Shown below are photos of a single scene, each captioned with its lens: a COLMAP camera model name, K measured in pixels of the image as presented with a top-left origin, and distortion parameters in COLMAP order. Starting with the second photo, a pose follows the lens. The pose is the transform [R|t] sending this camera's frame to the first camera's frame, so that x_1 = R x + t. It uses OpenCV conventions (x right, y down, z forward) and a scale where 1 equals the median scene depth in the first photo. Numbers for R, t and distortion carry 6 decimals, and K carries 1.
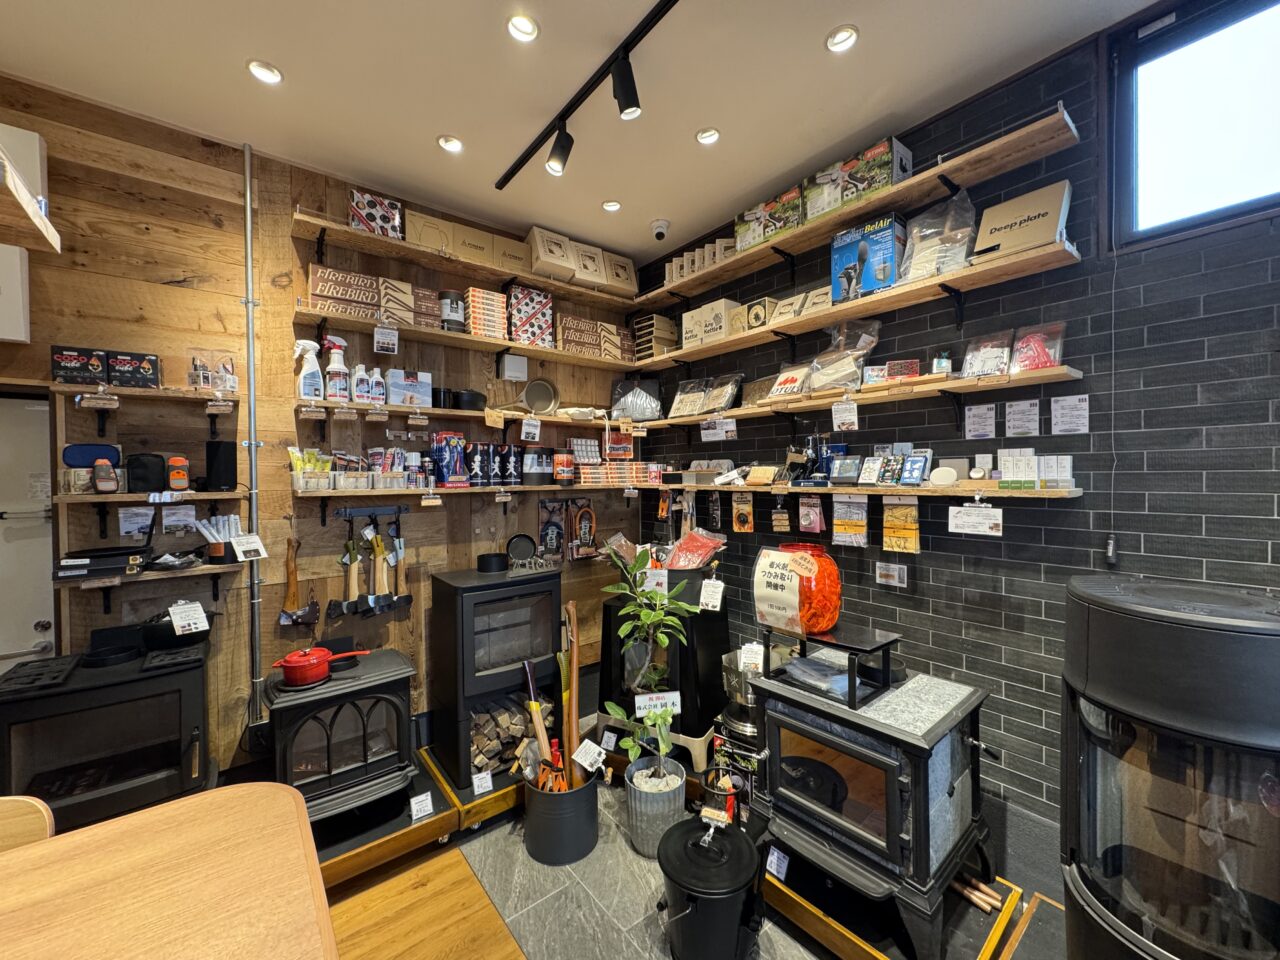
lens RADIAL K [[500.8, 0, 640.0], [0, 500.8, 480.0], [0, 0, 1]] dist [-0.002233, -0.000262]
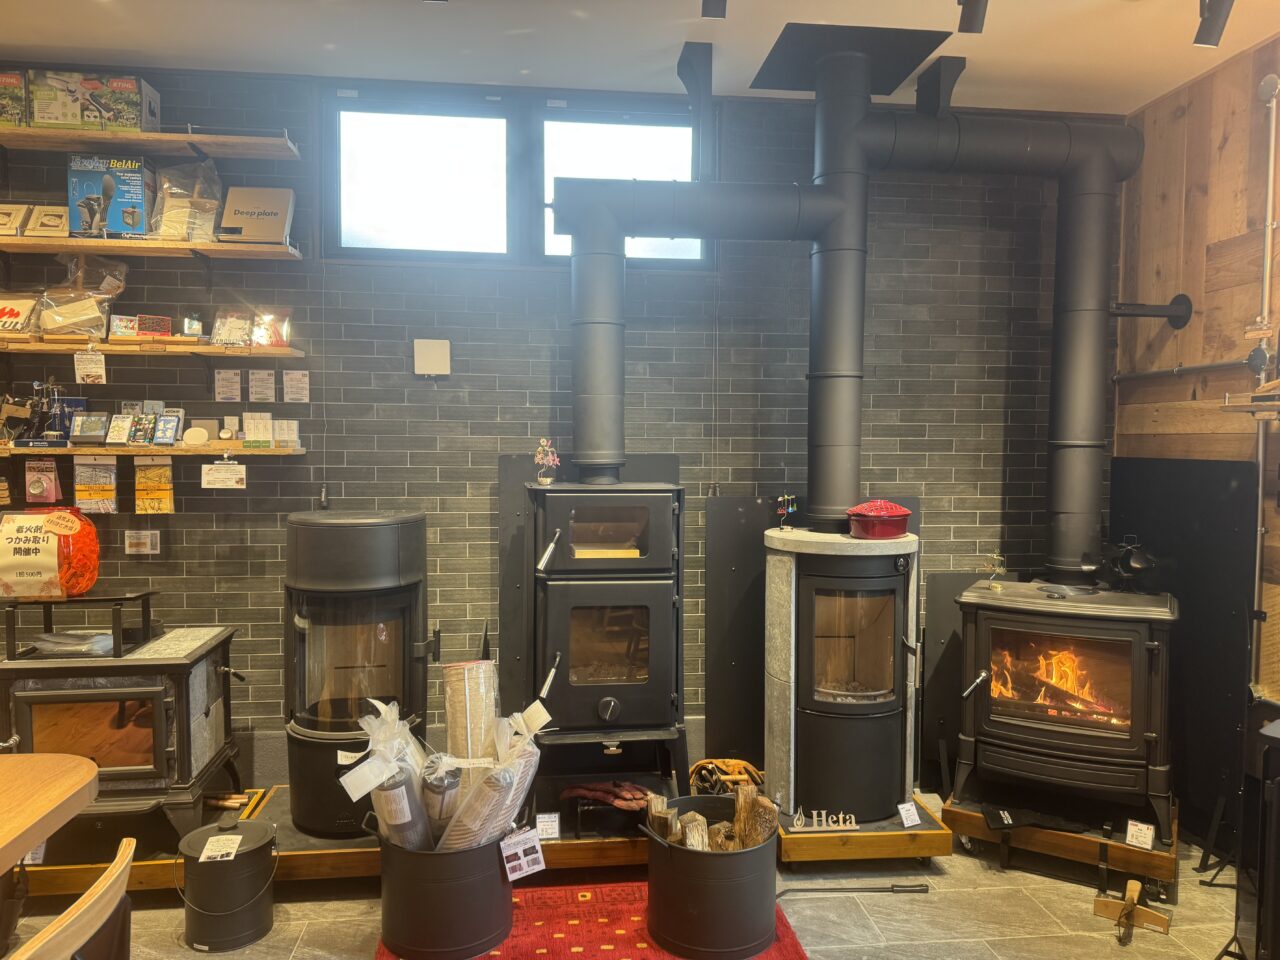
lens RADIAL K [[913.4, 0, 640.0], [0, 913.4, 480.0], [0, 0, 1]] dist [0.017927, -0.023796]
pose [[0.531157, -0.021890, 0.846990, -0.498229], [-0.001977, 0.999631, 0.027075, 0.029031], [-0.847271, -0.016056, 0.530918, -0.763554]]
